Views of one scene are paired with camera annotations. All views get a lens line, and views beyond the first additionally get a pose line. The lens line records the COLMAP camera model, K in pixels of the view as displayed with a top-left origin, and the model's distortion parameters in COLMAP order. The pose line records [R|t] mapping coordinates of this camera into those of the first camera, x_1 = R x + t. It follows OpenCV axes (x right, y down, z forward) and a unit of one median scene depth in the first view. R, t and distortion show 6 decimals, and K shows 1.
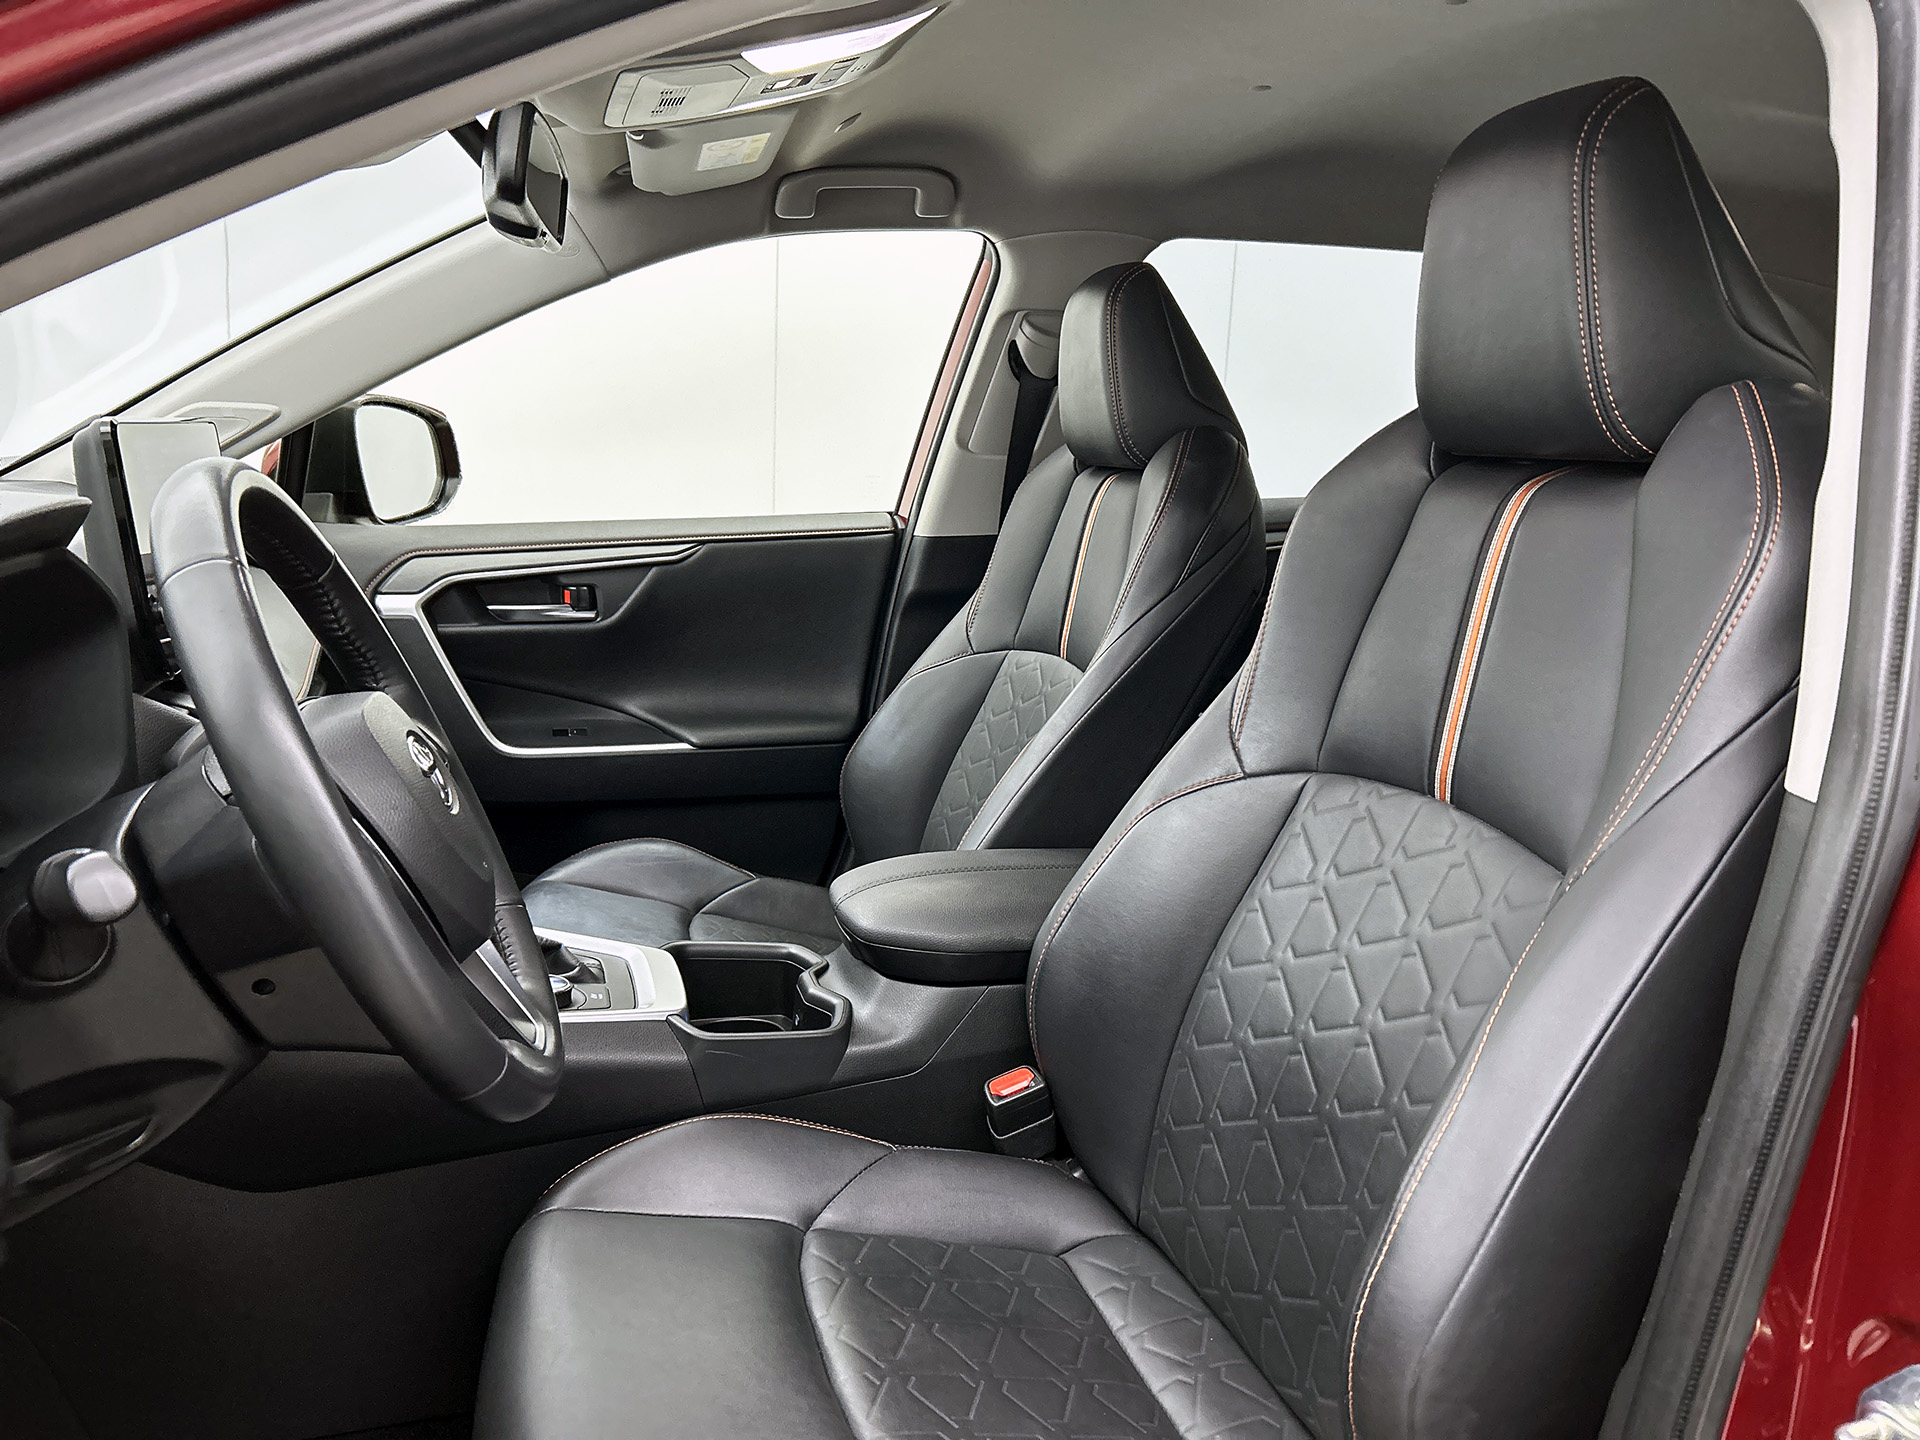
lens RADIAL K [[1464.7, 0, 949.4], [0, 1464.7, 731.9], [0, 0, 1]] dist [0.058035, -0.051068]
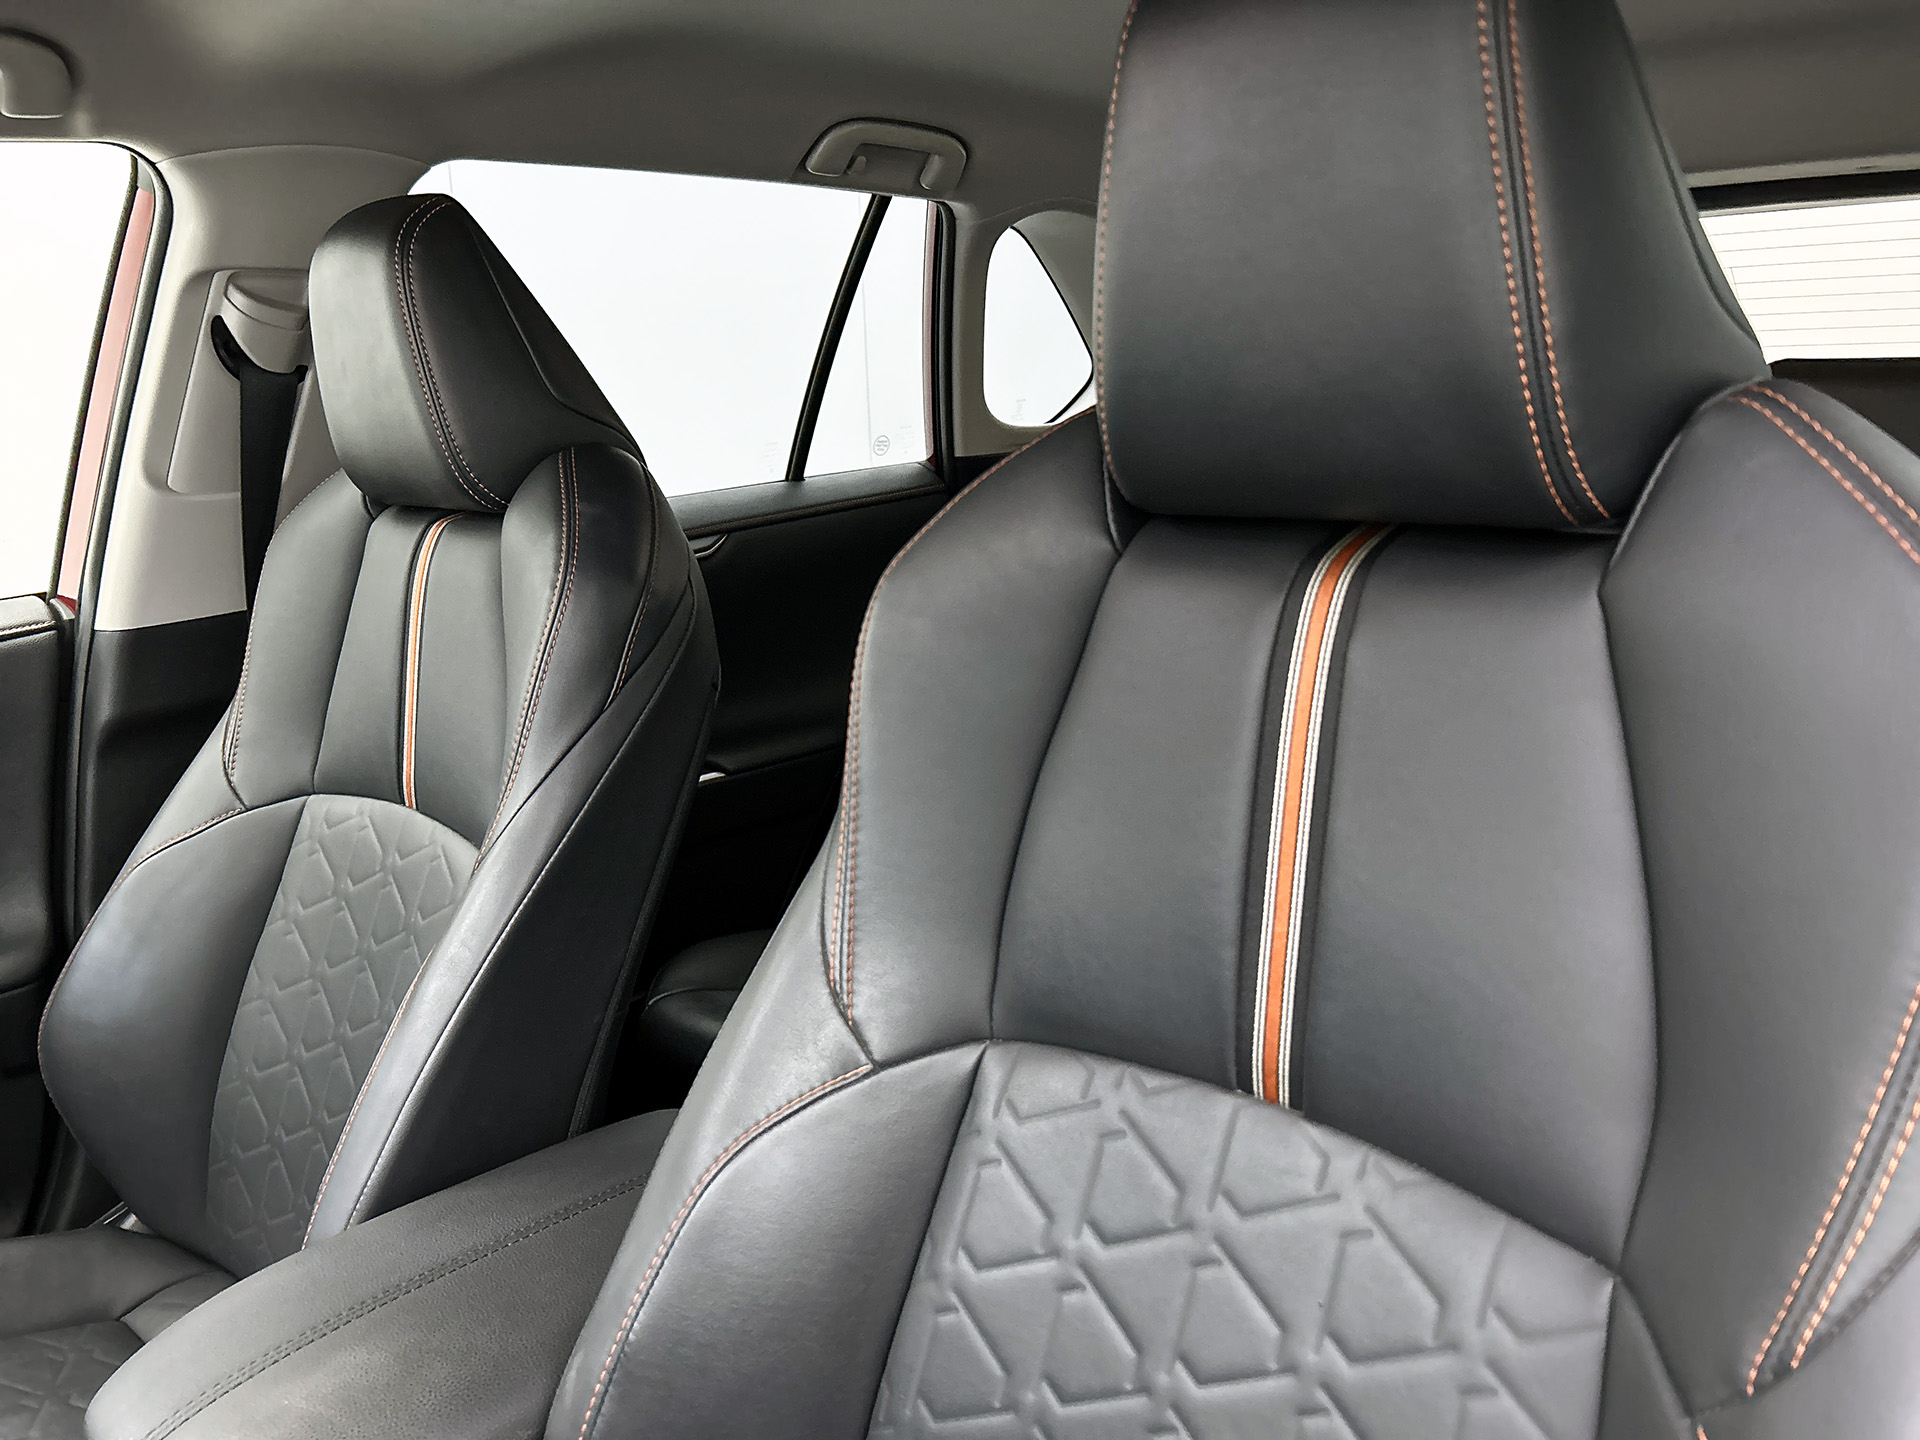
lens RADIAL K [[1464.7, 0, 976.0], [0, 1464.7, 711.9], [0, 0, 1]] dist [0.058035, -0.051068]
pose [[0.857598, -0.171220, 0.484984, -0.017088], [0.159096, 0.985026, 0.066426, -0.091137], [-0.489095, 0.020192, 0.871997, 0.291253]]
